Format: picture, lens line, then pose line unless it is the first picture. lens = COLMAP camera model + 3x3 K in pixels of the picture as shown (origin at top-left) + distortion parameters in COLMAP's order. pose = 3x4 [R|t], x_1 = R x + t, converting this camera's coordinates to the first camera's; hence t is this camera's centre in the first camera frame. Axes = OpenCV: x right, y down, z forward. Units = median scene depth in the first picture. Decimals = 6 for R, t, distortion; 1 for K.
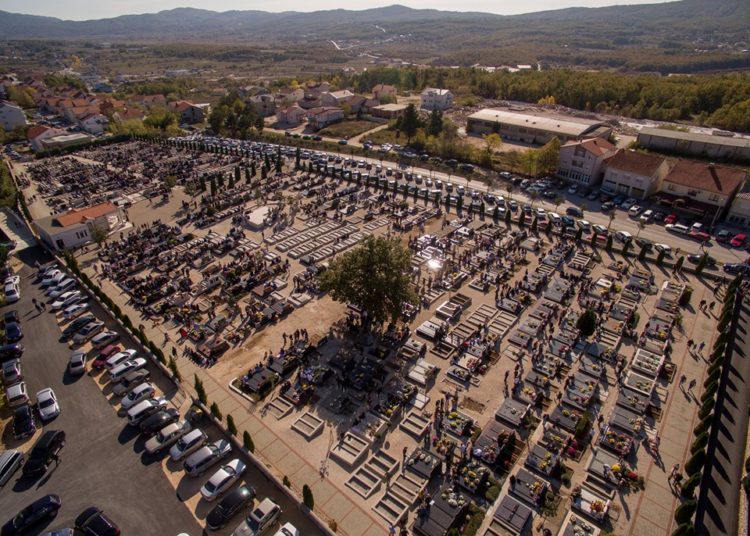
lens RADIAL K [[435.4, 0, 371.3], [0, 435.4, 277.0], [0, 0, 1]] dist [-0.121999, 0.086015]
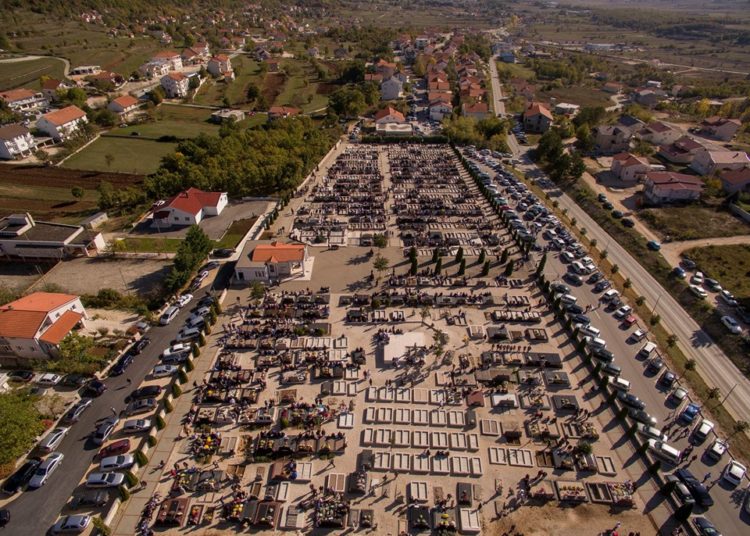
lens RADIAL K [[435.4, 0, 371.3], [0, 435.4, 277.0], [0, 0, 1]] dist [-0.121999, 0.086015]
pose [[0.642531, 0.454662, -0.616795, 0.134129], [-0.407641, 0.884406, 0.227278, -0.375107], [0.648832, 0.105398, 0.753597, 0.297001]]
